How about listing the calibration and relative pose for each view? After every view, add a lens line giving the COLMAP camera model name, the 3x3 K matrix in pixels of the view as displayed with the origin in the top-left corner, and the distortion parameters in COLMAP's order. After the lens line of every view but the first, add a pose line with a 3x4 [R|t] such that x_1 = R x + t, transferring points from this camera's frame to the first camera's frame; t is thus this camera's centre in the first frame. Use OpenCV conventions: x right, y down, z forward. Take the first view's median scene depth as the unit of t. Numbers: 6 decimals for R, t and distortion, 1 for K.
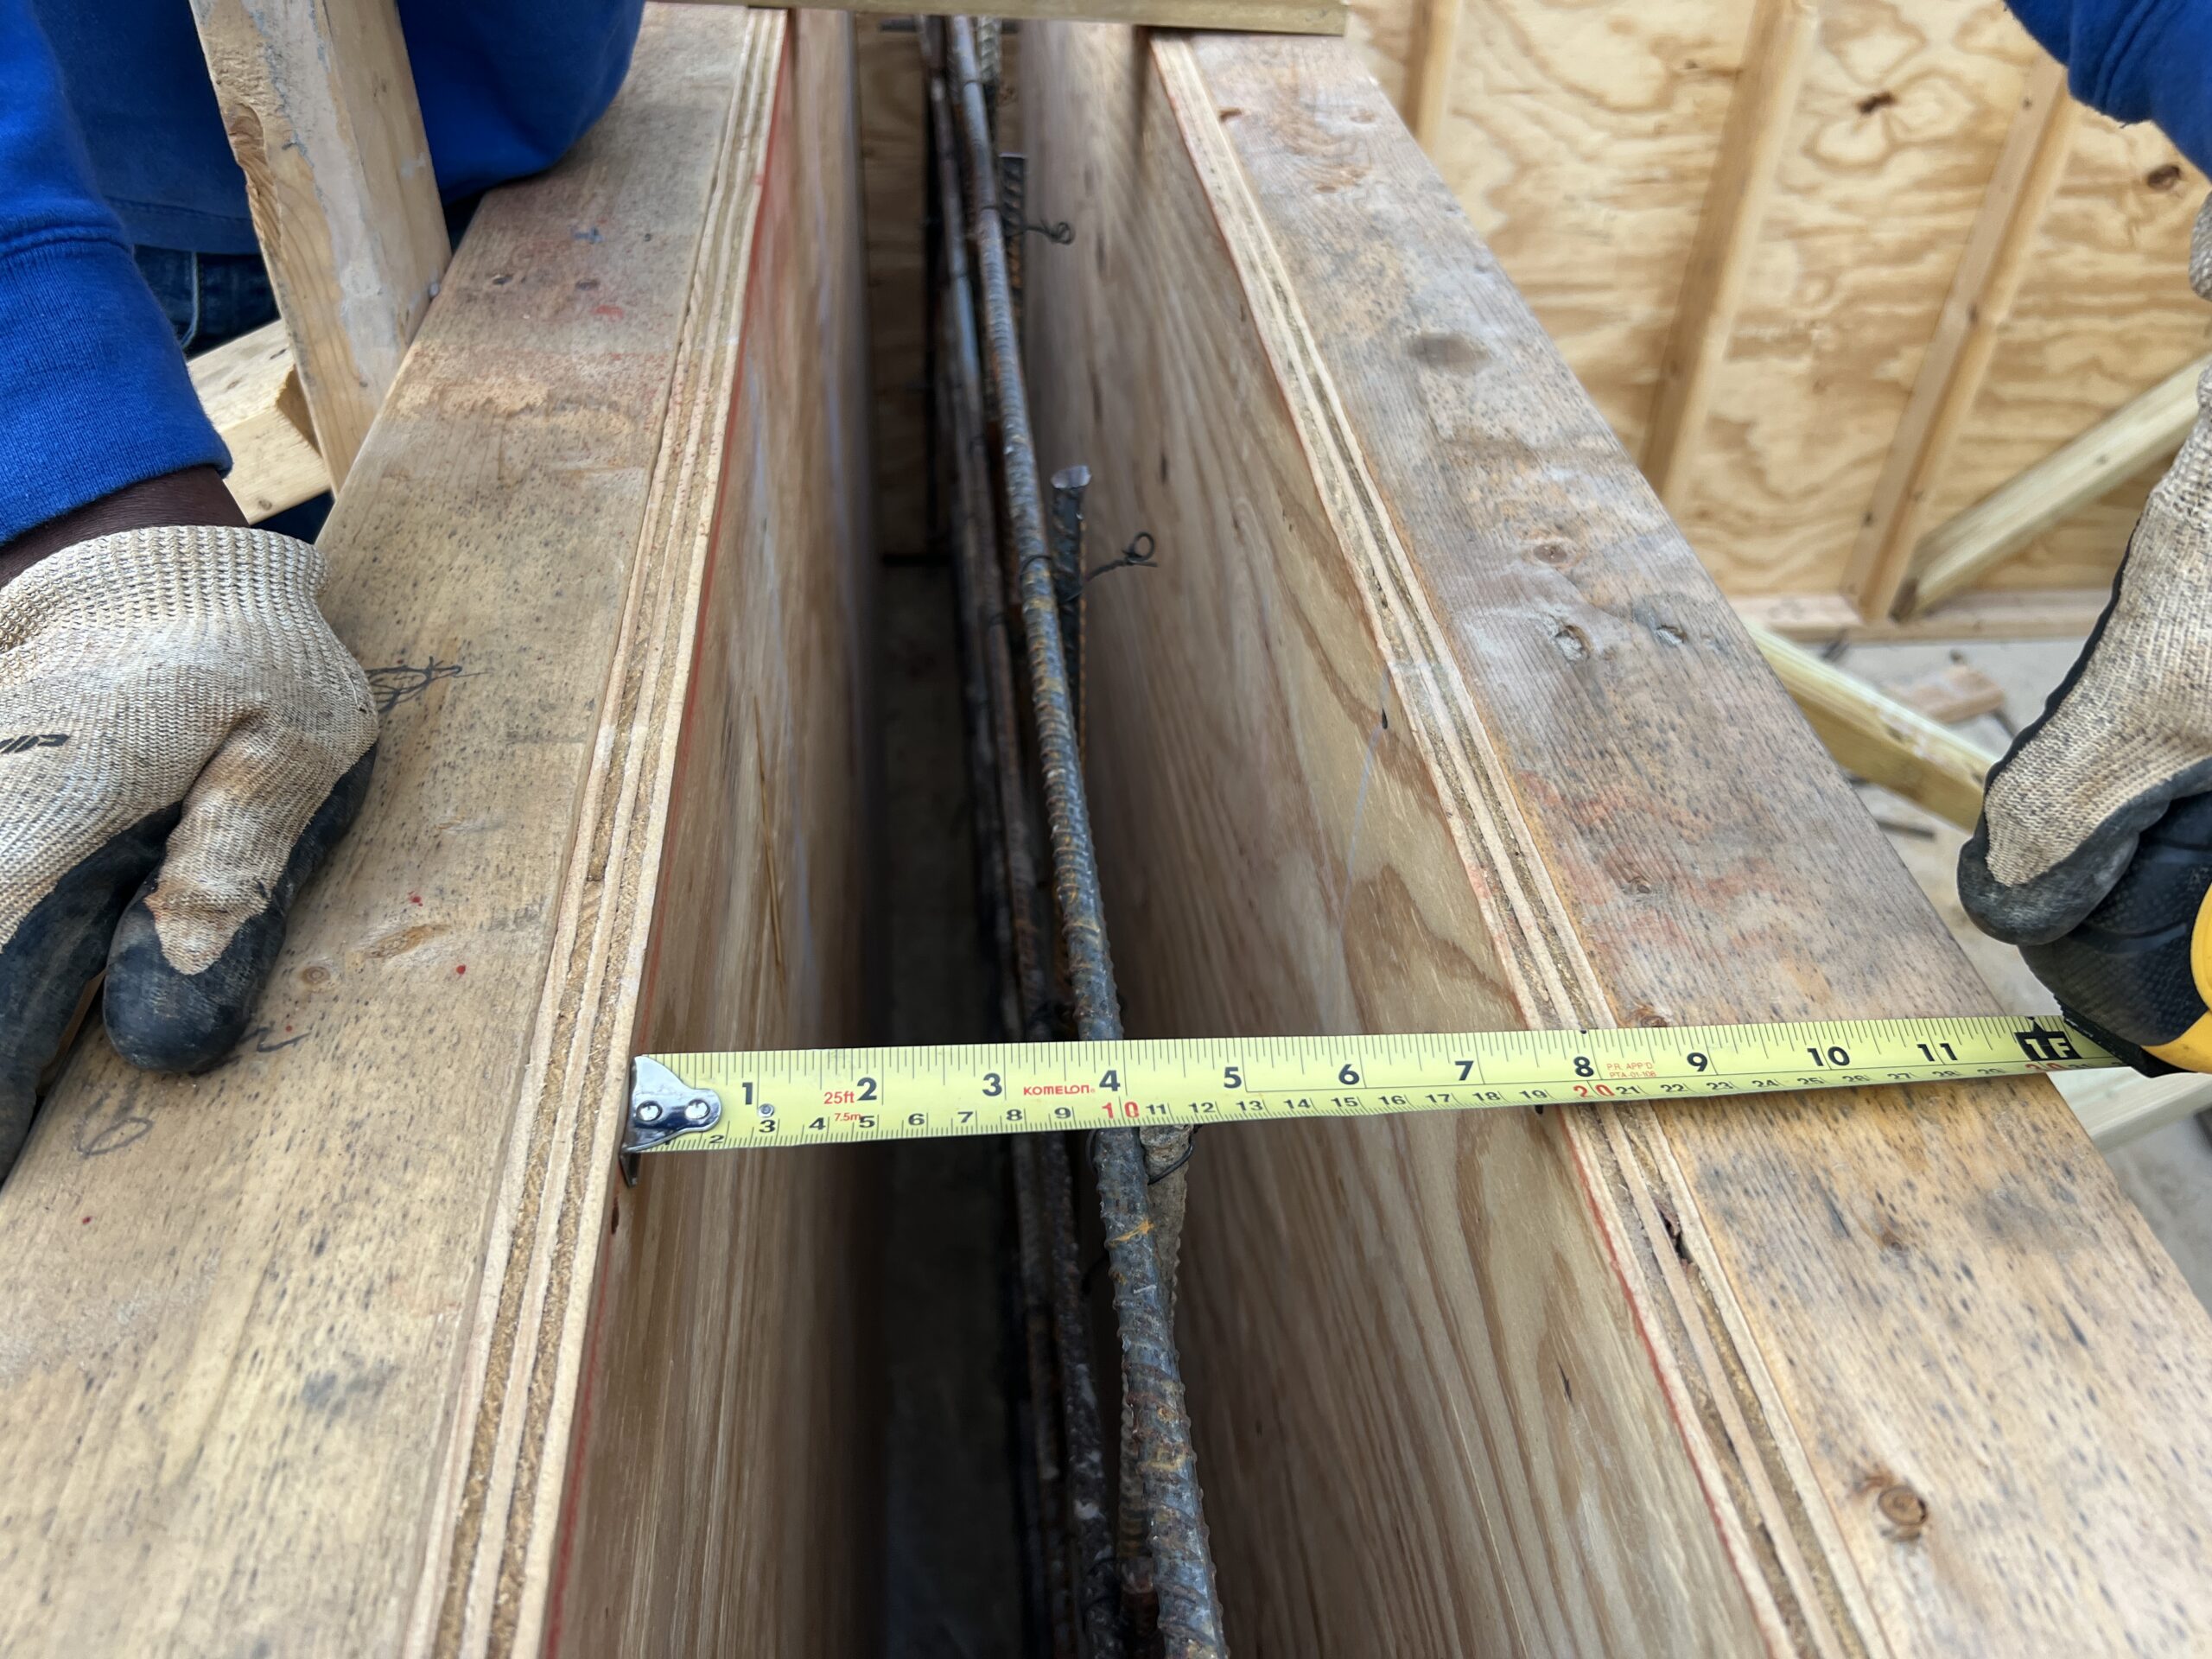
lens RADIAL K [[1718.9, 0, 1106.0], [0, 1718.9, 829.5], [0, 0, 1]] dist [0.017116, -0.012562]
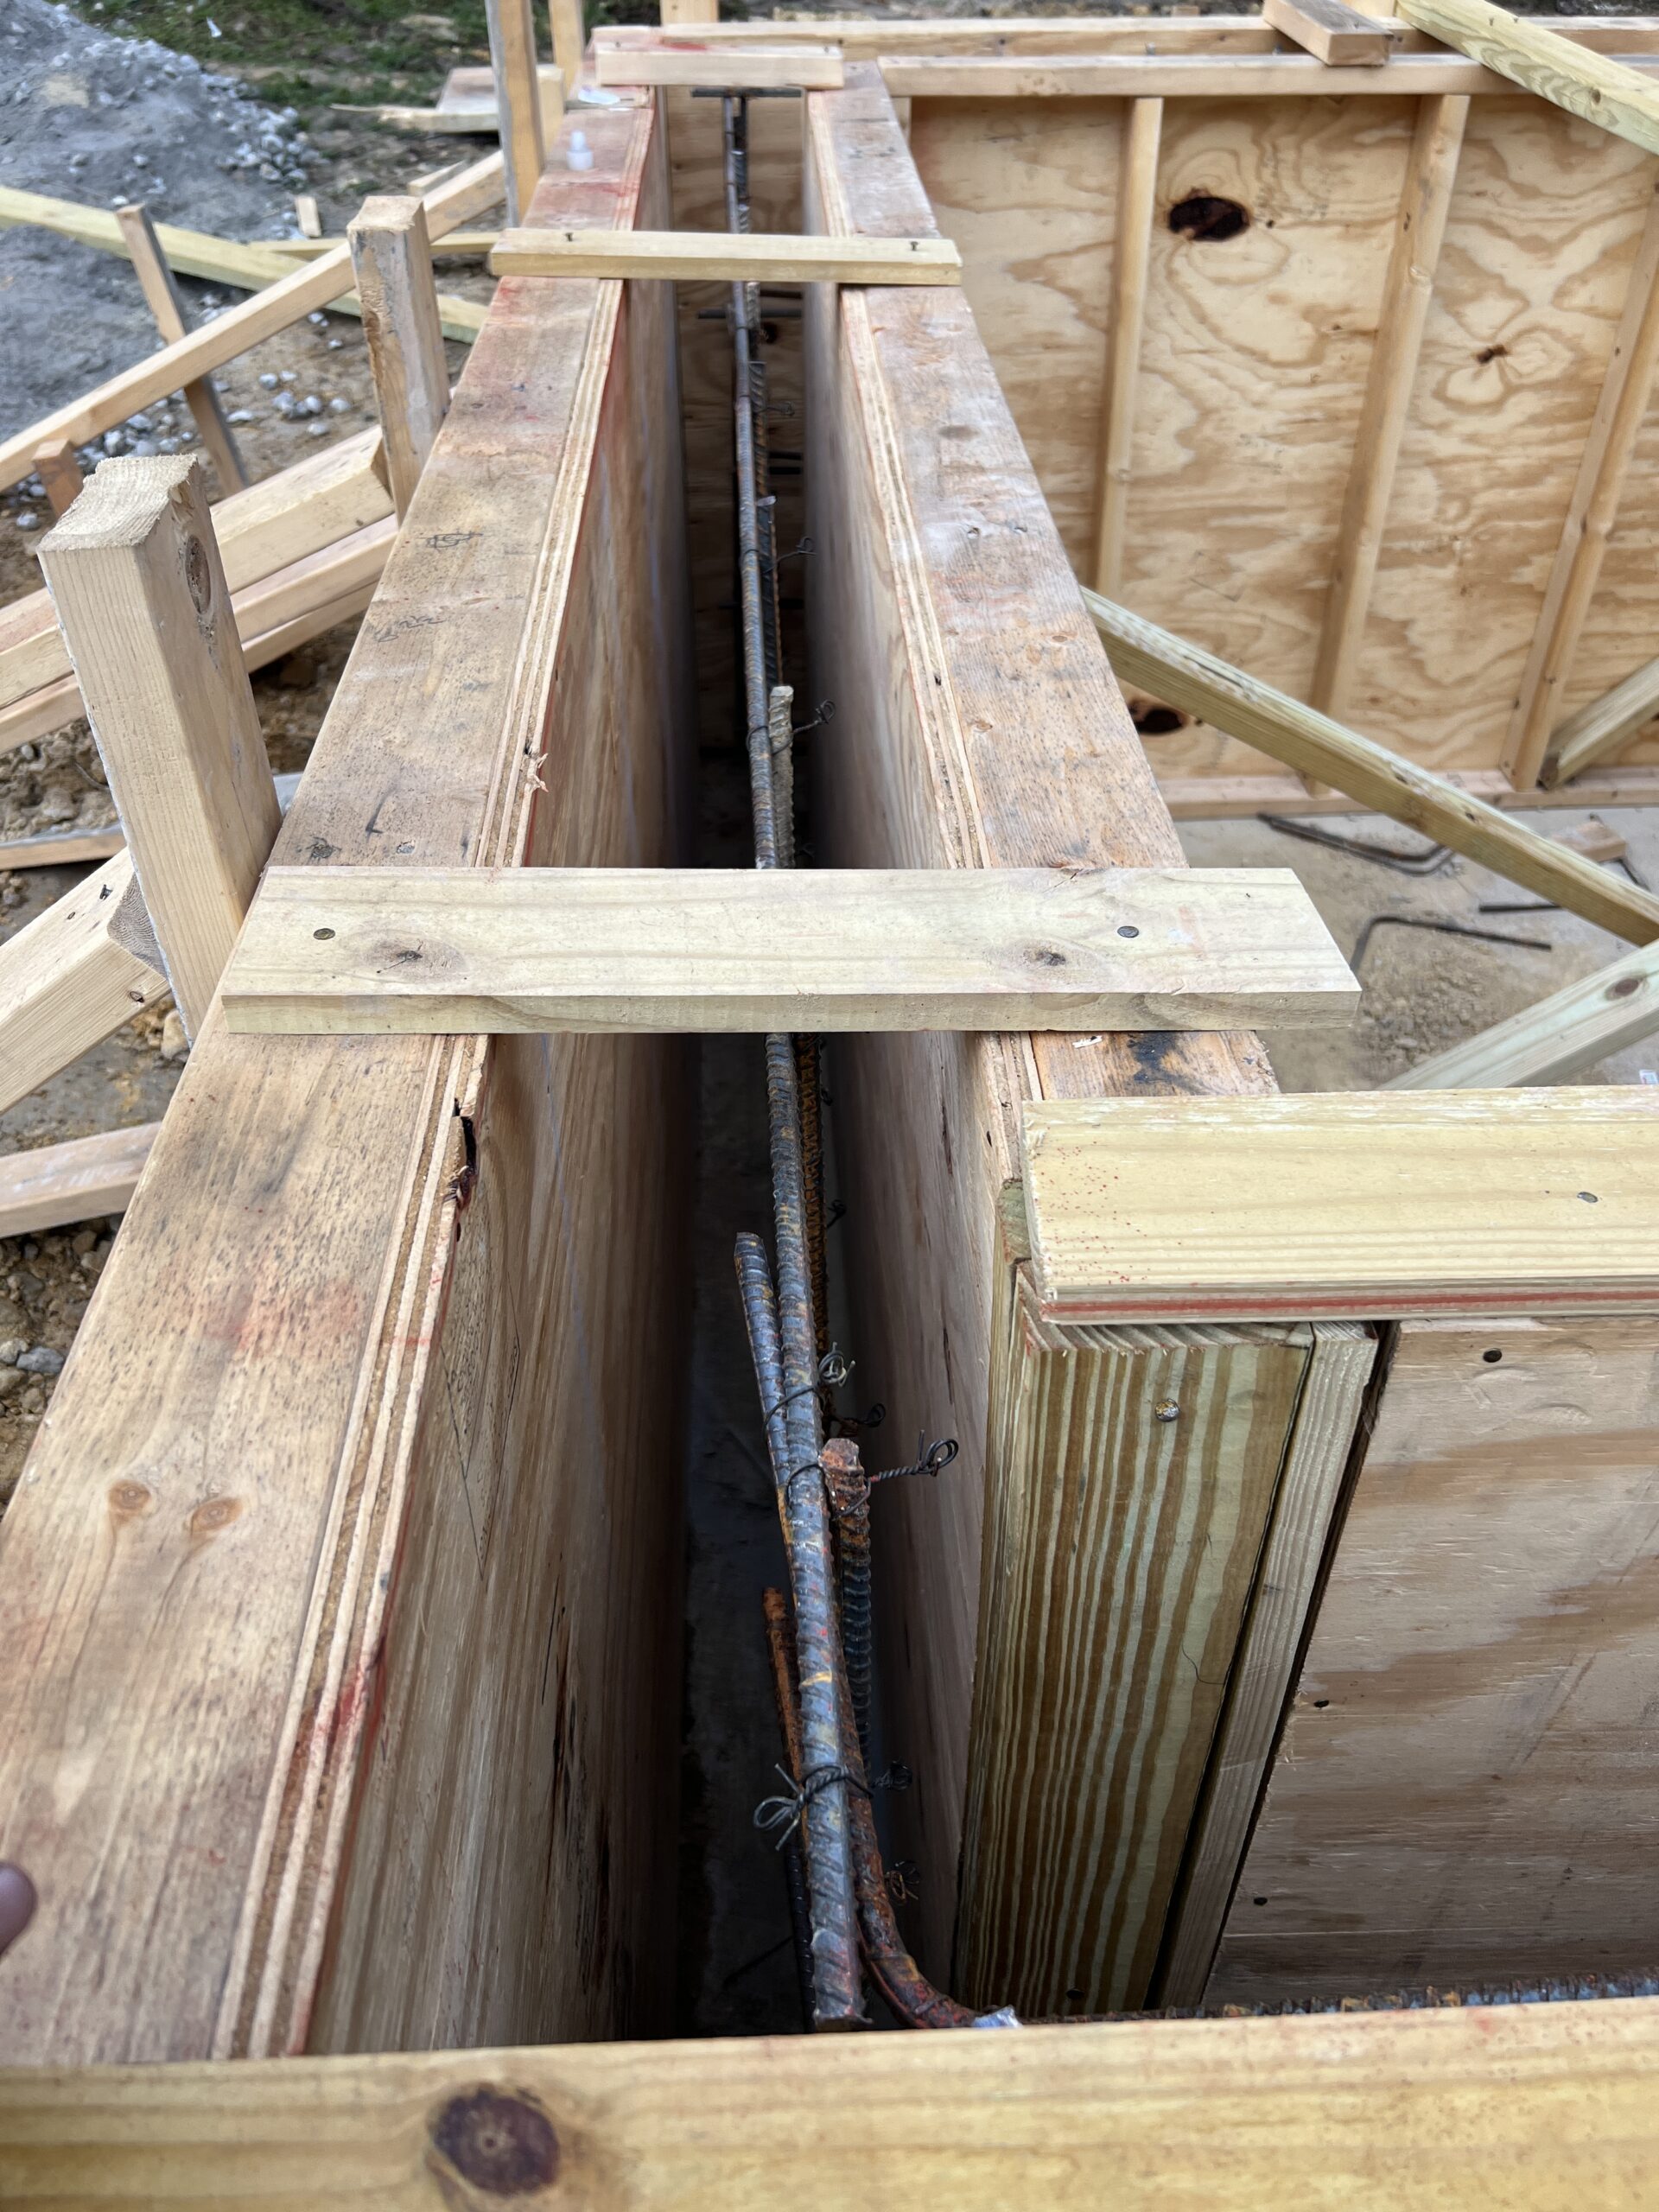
lens RADIAL K [[1709.4, 0, 829.5], [0, 1709.4, 1106.0], [0, 0, 1]] dist [0.006123, 0.009091]
pose [[0.997916, 0.000821, -0.064525, 0.049613], [-0.001924, 0.999853, -0.017027, 0.142802], [0.064502, 0.017115, 0.997771, -0.254568]]
